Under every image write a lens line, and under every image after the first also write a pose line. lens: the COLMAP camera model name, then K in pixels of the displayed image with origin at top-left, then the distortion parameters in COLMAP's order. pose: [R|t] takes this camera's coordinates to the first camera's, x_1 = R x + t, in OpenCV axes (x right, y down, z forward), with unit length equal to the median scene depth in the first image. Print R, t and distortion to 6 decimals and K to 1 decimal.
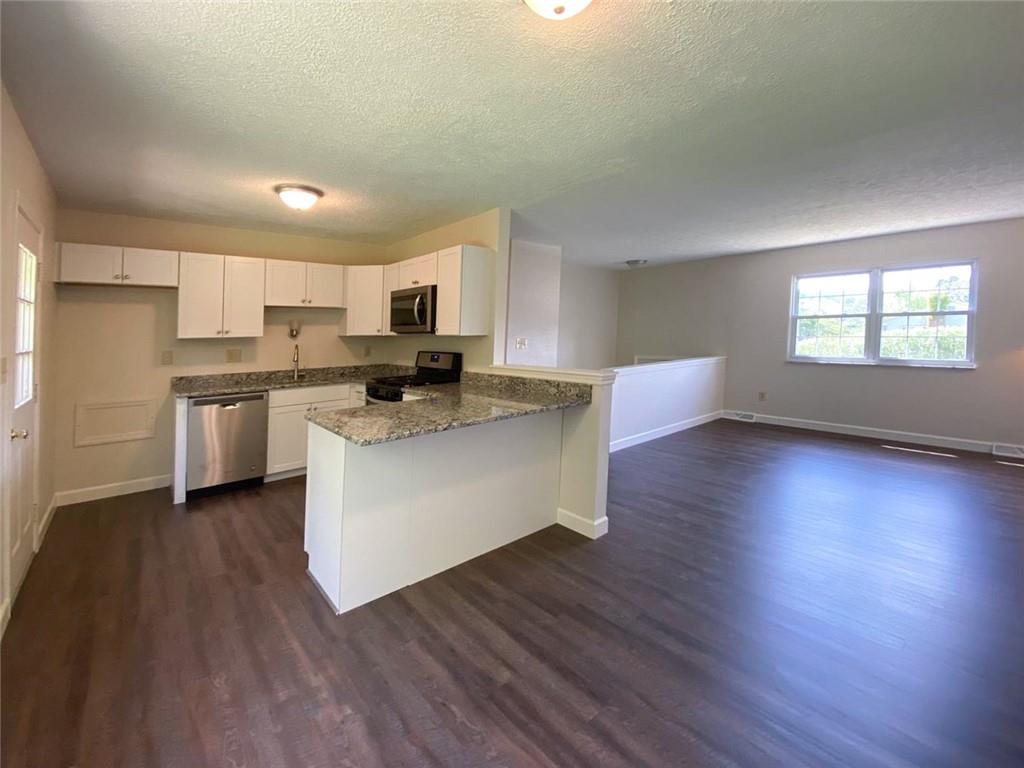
lens RADIAL K [[427.7, 0, 511.3], [0, 427.7, 315.0], [0, 0, 1]] dist [-0.001488, -0.005191]
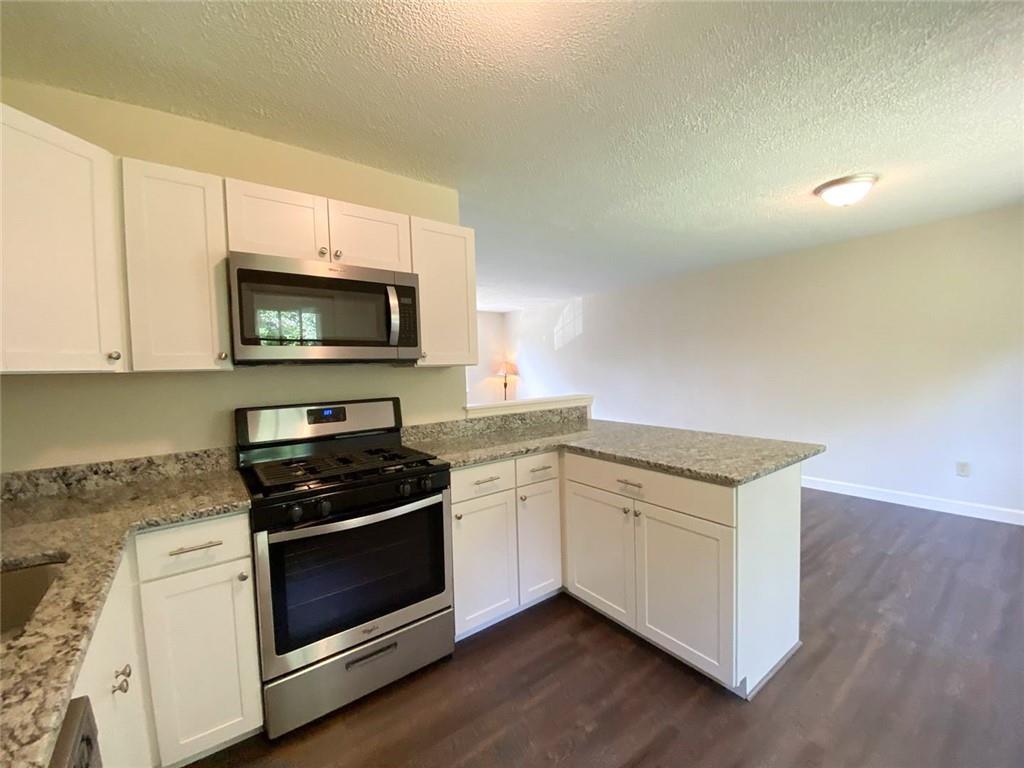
lens RADIAL K [[427.7, 0, 506.6], [0, 427.7, 382.9], [0, 0, 1]] dist [-0.001488, -0.005191]
pose [[0.075804, -0.032712, 0.996586, -0.727756], [-0.014748, 0.999316, 0.033923, 0.048782], [-0.997014, -0.017269, 0.075270, 0.835373]]
